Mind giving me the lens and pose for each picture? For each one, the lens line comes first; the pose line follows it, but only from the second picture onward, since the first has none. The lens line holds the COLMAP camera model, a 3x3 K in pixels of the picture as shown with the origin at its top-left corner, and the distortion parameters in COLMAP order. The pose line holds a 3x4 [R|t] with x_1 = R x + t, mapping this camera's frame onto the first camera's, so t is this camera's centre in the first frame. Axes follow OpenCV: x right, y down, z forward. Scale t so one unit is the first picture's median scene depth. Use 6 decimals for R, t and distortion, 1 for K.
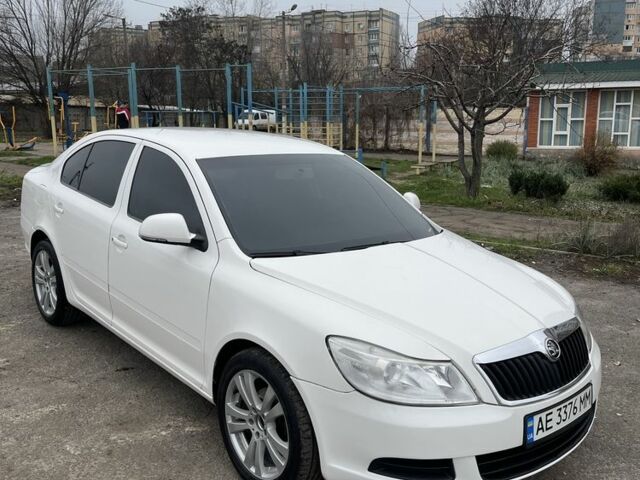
lens RADIAL K [[658.7, 0, 305.4], [0, 658.7, 239.0], [0, 0, 1]] dist [0.022836, 0.002526]
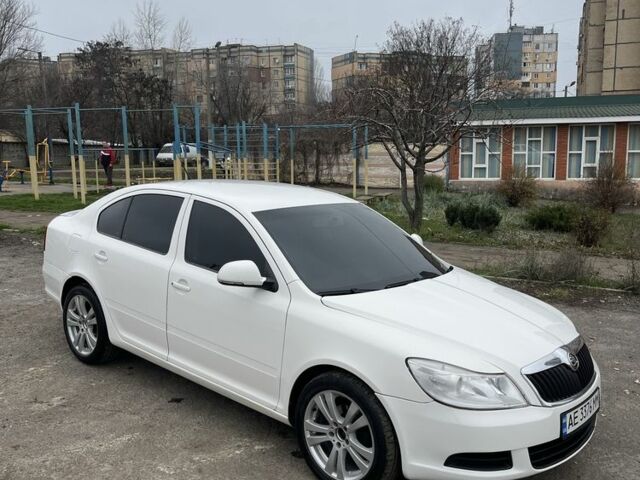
lens RADIAL K [[658.7, 0, 305.4], [0, 658.7, 239.0], [0, 0, 1]] dist [0.022836, 0.002526]
pose [[0.992393, -0.023995, 0.120751, -0.205583], [0.029663, 0.998530, -0.045360, -0.017972], [-0.119485, 0.048597, 0.991646, -0.151860]]
